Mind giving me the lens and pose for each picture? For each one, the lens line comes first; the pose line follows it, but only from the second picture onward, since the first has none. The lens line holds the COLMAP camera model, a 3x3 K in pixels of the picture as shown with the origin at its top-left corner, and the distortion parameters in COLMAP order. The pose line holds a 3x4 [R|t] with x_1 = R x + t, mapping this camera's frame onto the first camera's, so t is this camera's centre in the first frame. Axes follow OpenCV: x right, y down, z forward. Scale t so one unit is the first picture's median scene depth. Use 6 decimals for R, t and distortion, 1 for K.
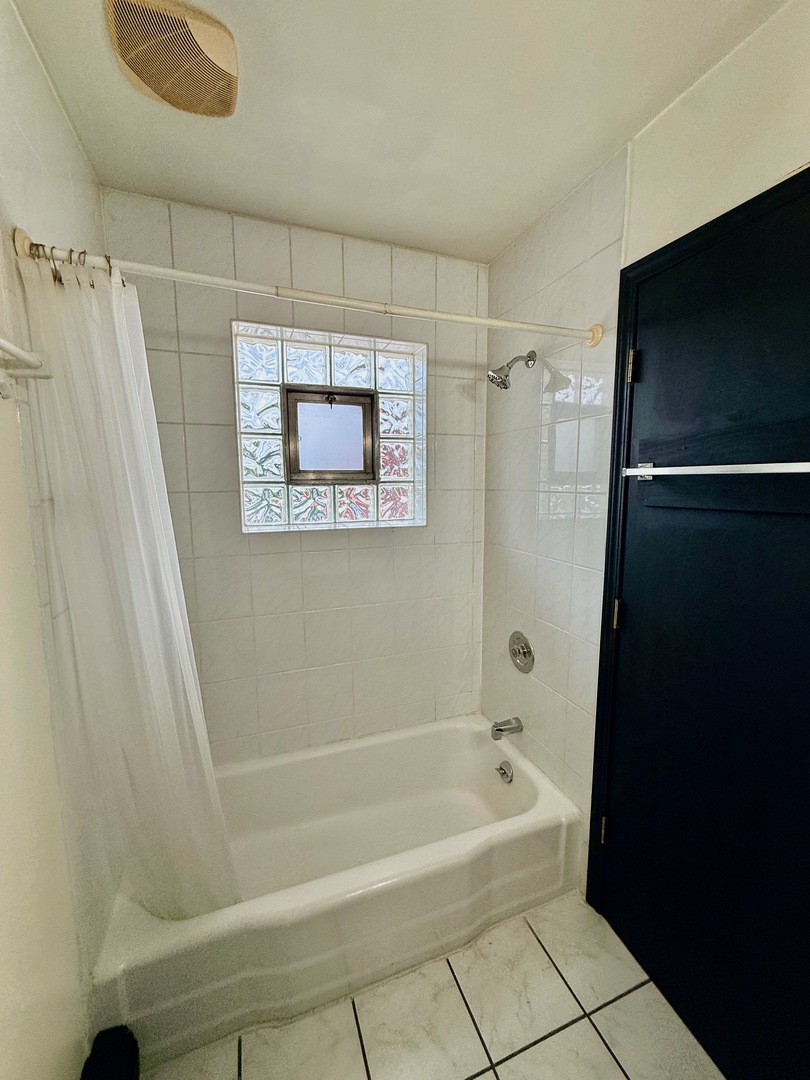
lens RADIAL K [[430.2, 0, 405.4], [0, 430.2, 540.3], [0, 0, 1]] dist [0.001996, 0.000558]
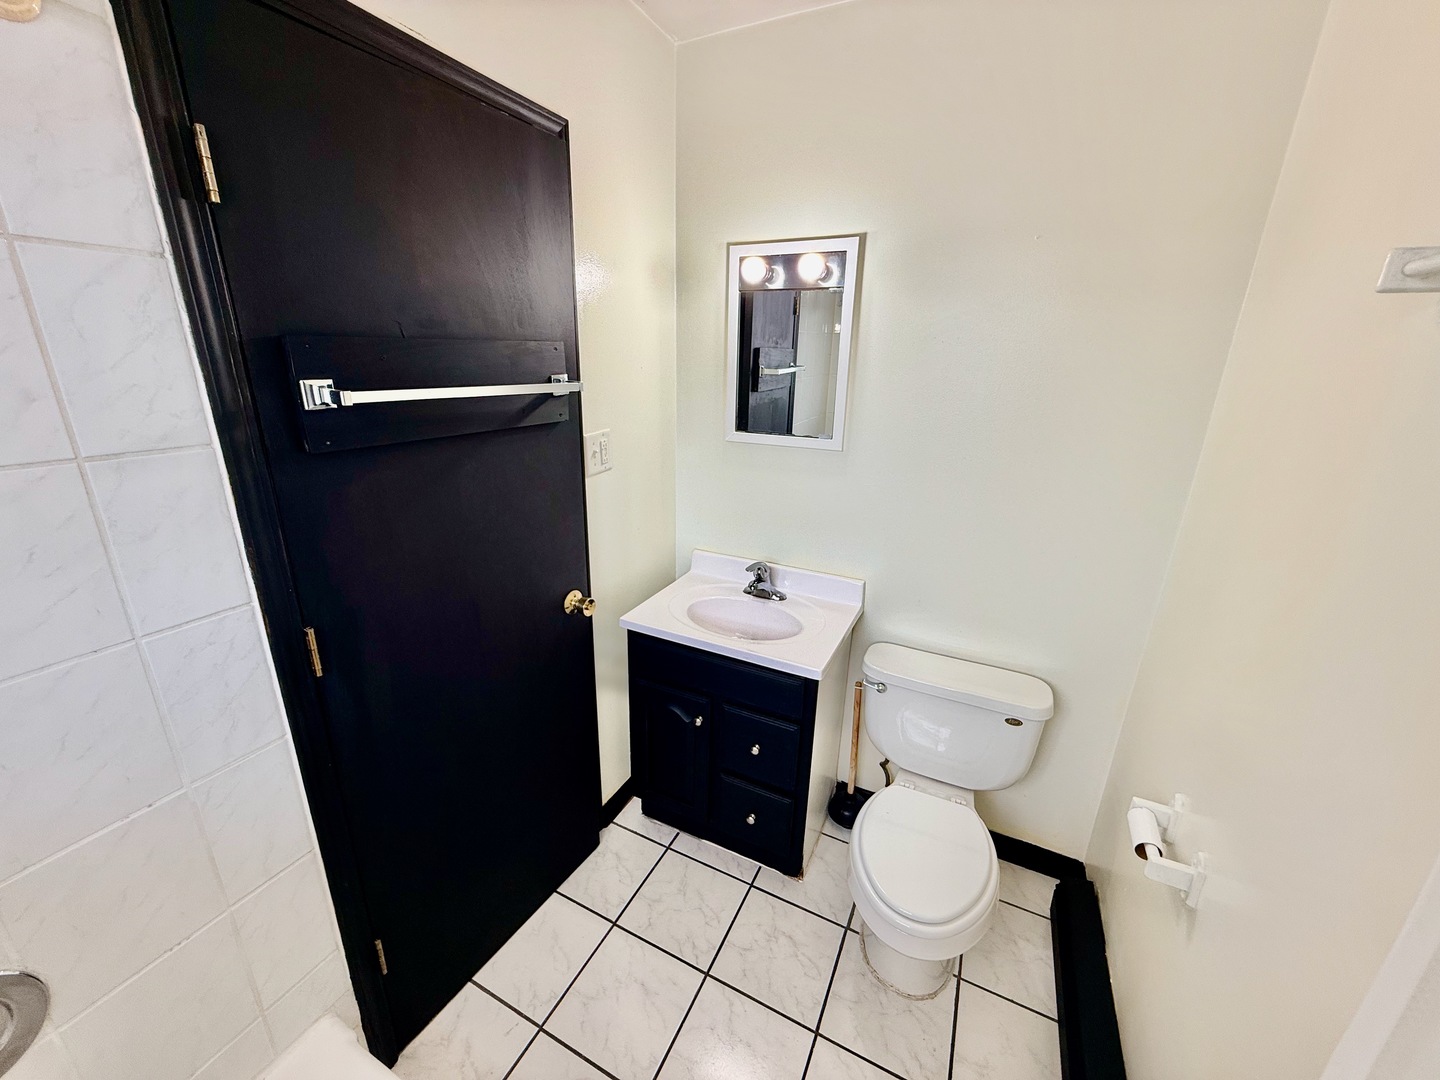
lens RADIAL K [[573.6, 0, 715.9], [0, 573.6, 538.4], [0, 0, 1]] dist [0.001996, 0.000558]
pose [[-0.680681, -0.236277, 0.693431, -0.357425], [0.083349, 0.915436, 0.393739, -0.219744], [-0.727823, 0.325808, -0.603427, 1.005046]]
